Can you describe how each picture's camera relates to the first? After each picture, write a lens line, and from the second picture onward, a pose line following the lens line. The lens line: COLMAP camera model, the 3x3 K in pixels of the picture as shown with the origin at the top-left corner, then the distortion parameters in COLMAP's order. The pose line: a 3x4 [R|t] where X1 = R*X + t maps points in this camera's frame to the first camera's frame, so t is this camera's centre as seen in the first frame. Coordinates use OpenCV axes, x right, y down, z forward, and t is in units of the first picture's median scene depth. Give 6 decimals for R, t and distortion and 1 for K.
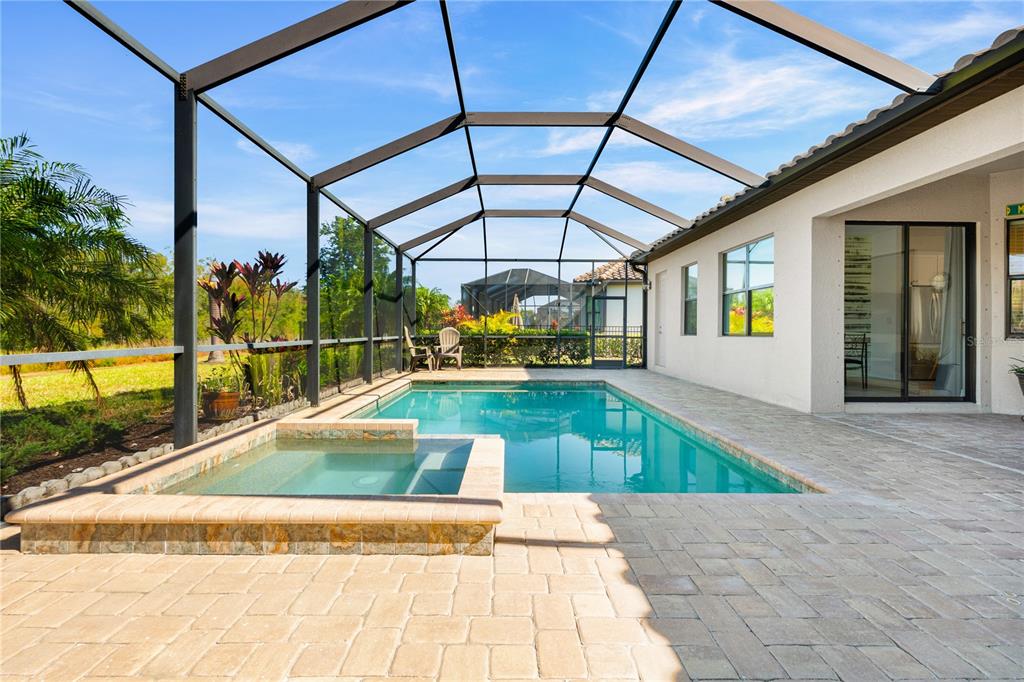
lens RADIAL K [[492.6, 0, 489.6], [0, 492.6, 329.8], [0, 0, 1]] dist [-0.005710, 0.001903]
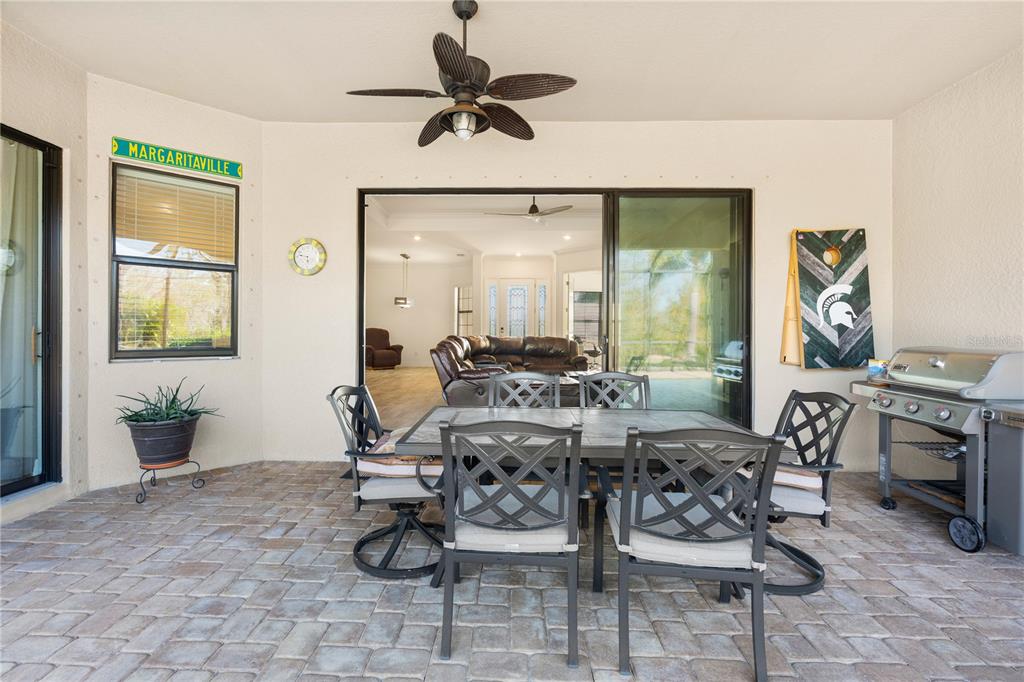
lens RADIAL K [[451.9, 0, 486.3], [0, 451.9, 320.4], [0, 0, 1]] dist [-0.007289, 0.000874]
pose [[0.051299, 0.005385, 0.998669, 0.457151], [0.002719, 0.999981, -0.005532, -0.022795], [-0.998680, 0.002999, 0.051283, 0.445237]]
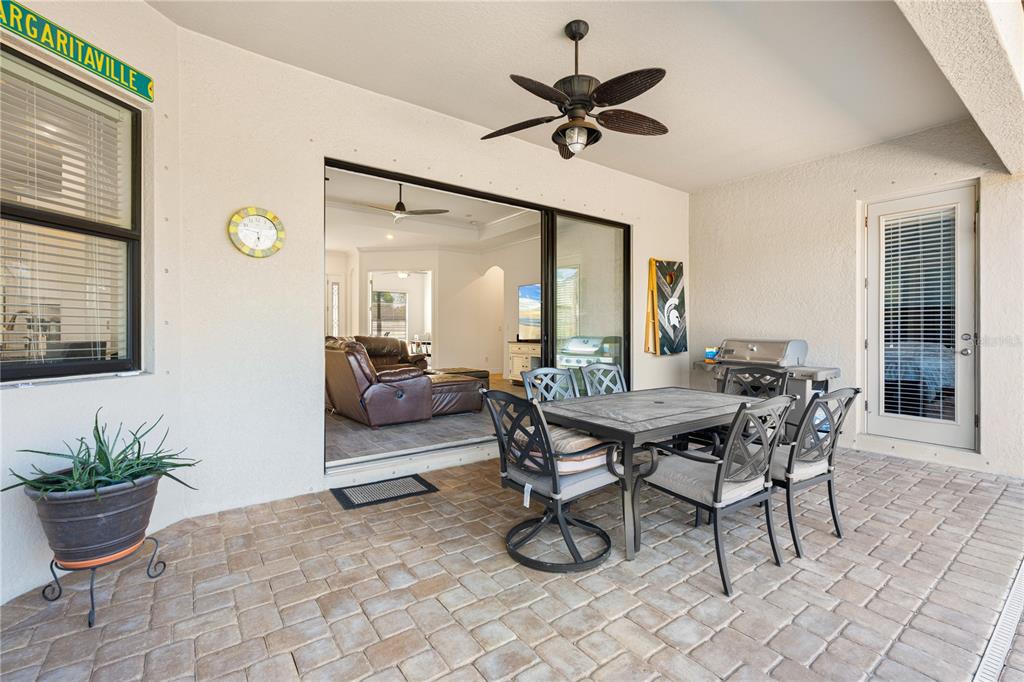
lens RADIAL K [[444.6, 0, 498.1], [0, 444.6, 323.1], [0, 0, 1]] dist [-0.005369, 0.000345]
pose [[-0.566773, -0.003122, 0.823868, 0.535523], [-0.004133, 0.999991, 0.000946, -0.022425], [-0.823864, -0.002869, -0.566781, 0.740581]]
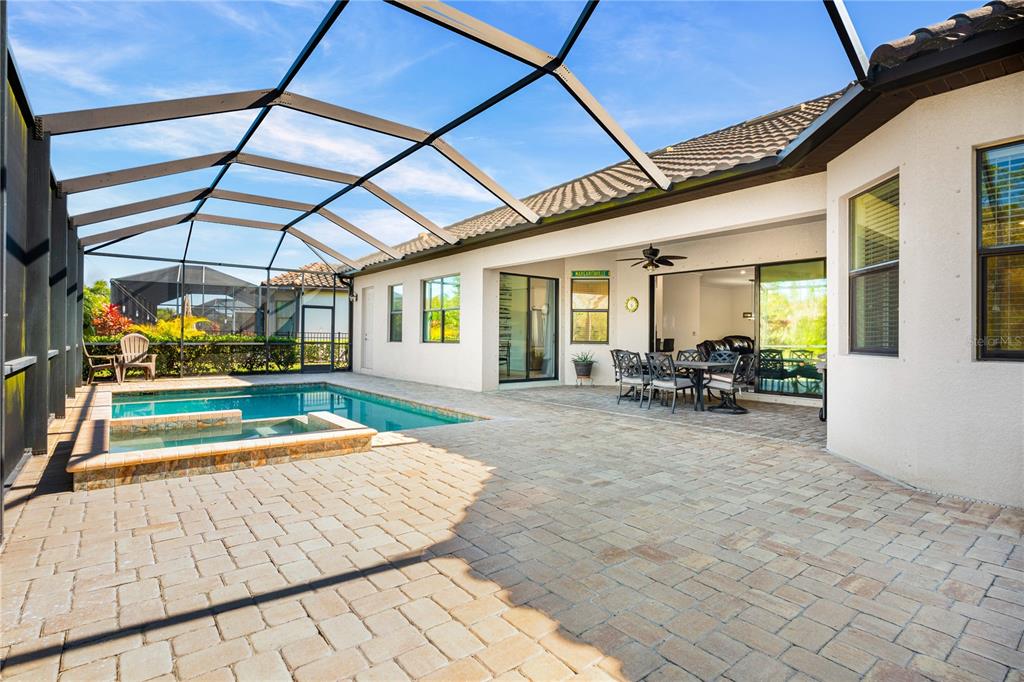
lens RADIAL K [[510.9, 0, 511.8], [0, 510.9, 335.2], [0, 0, 1]] dist [-0.002320, -0.000130]
pose [[0.787183, 0.004334, 0.616704, -0.245449], [-0.005030, 0.999987, -0.000608, -0.010213], [-0.616699, -0.002624, 0.787195, -0.304641]]
